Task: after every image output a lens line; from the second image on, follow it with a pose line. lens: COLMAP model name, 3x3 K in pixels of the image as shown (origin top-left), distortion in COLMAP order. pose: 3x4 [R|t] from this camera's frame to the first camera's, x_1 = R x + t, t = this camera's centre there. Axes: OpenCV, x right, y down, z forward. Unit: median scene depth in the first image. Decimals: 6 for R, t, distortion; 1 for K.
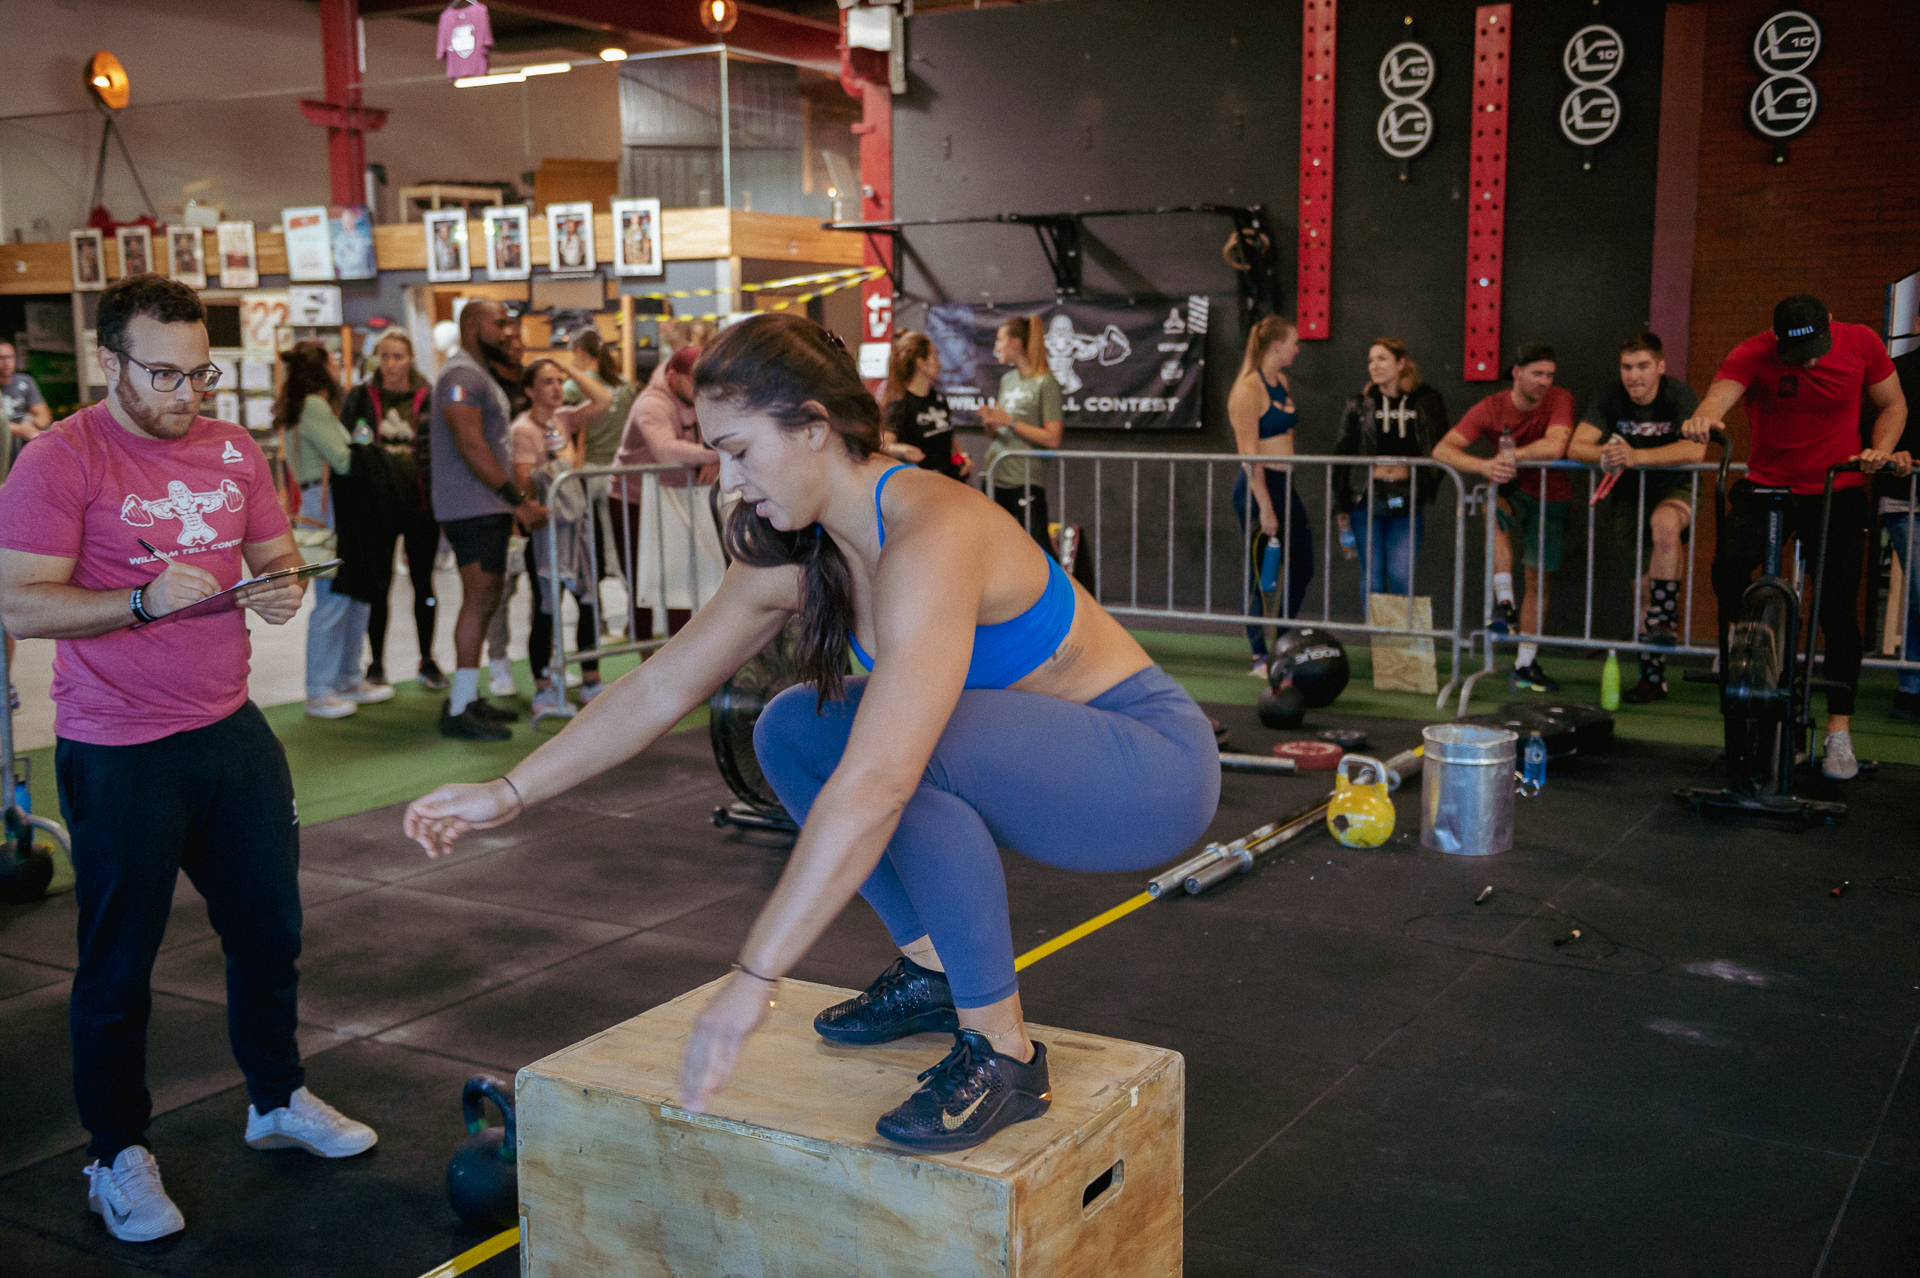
lens RADIAL K [[2071.7, 0, 989.6], [0, 2071.7, 606.7], [0, 0, 1]] dist [0.060132, 0.000000]
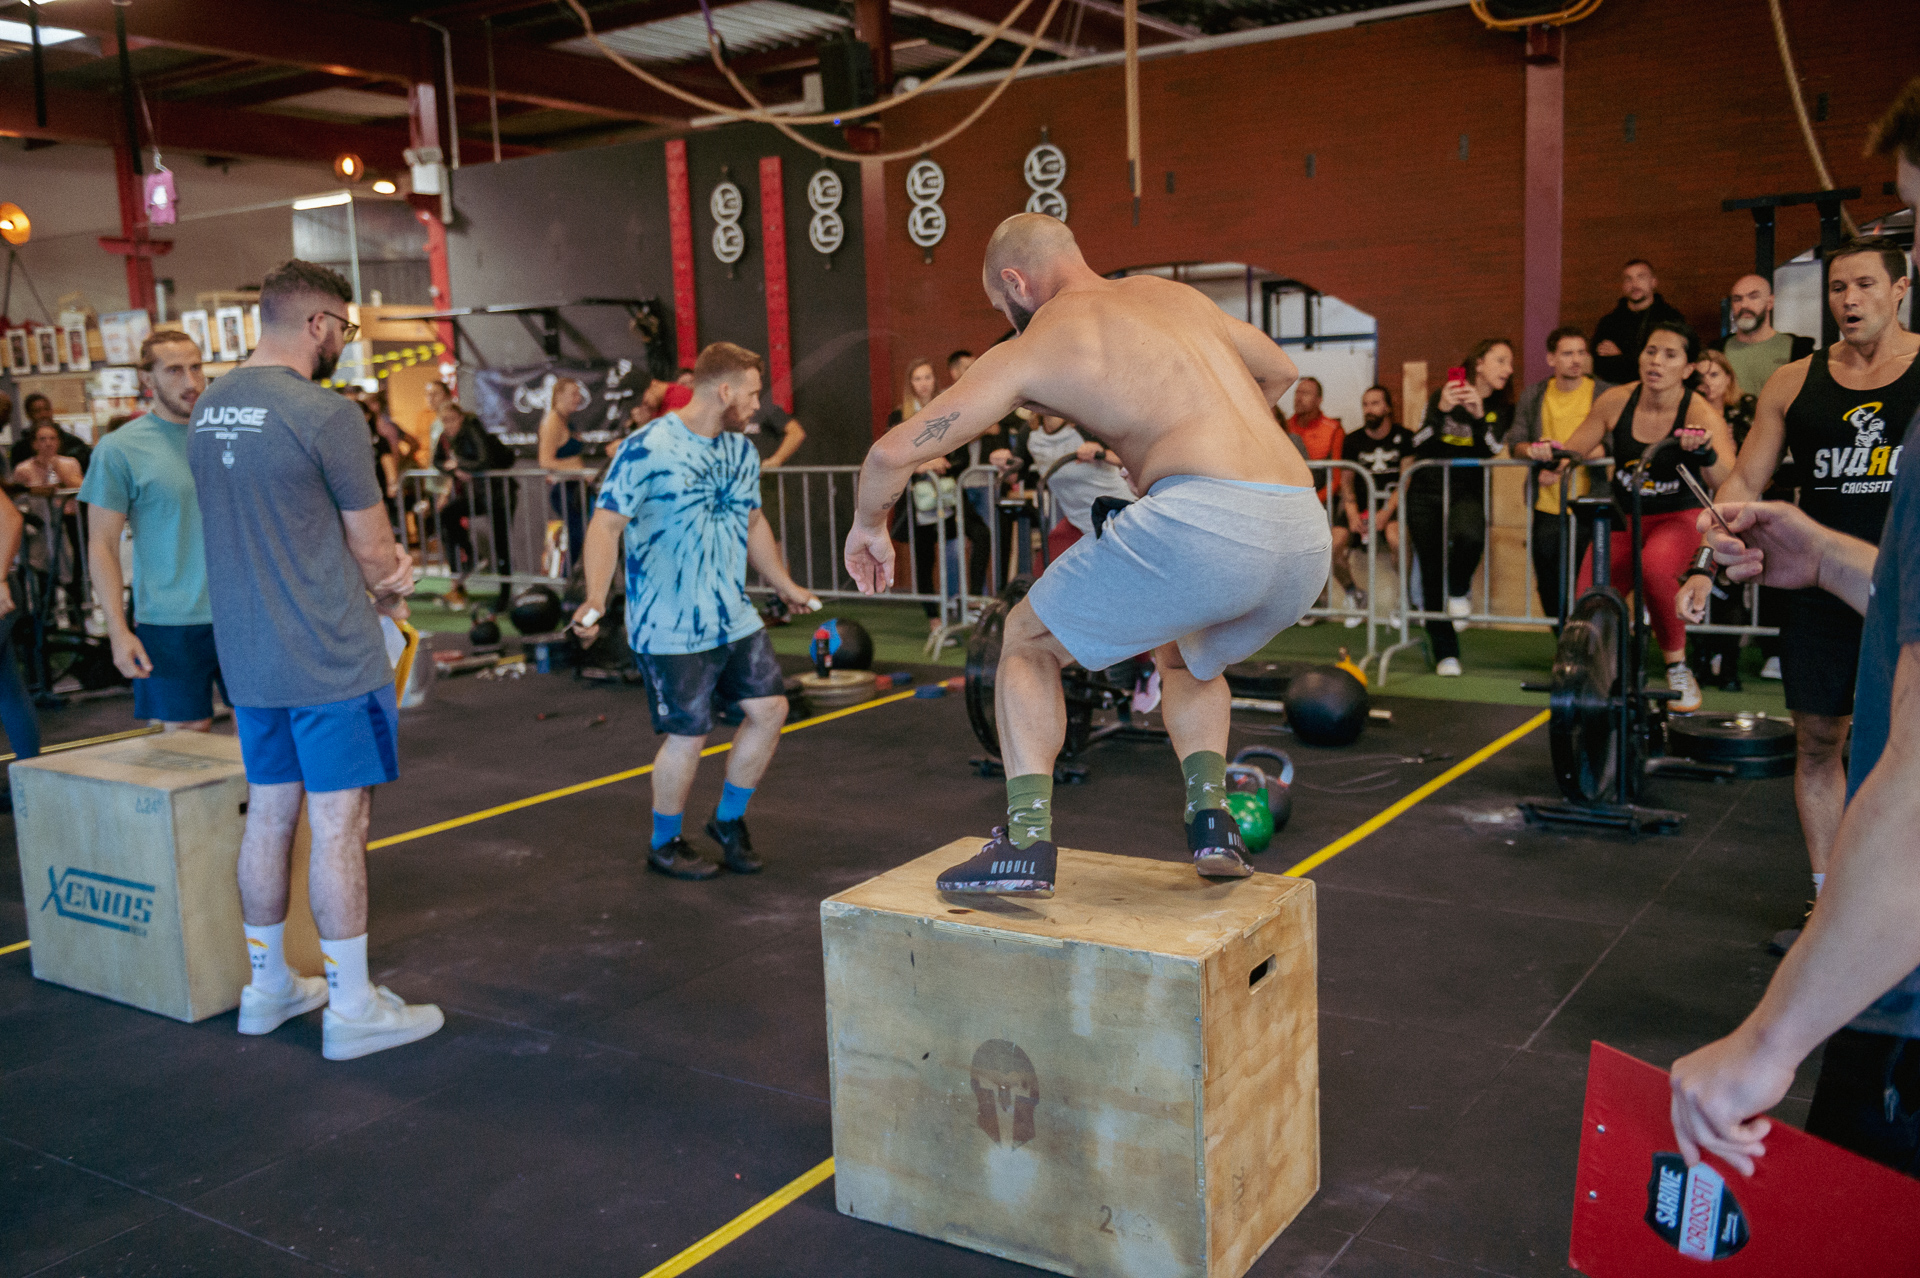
lens RADIAL K [[1788.1, 0, 960.6], [0, 1788.1, 639.0], [0, 0, 1]] dist [0.011035, 0.000000]
pose [[0.998015, -0.024355, -0.058075, 0.331498], [0.025454, 0.999509, 0.018260, 0.022088], [0.057602, -0.019702, 0.998145, -0.187939]]
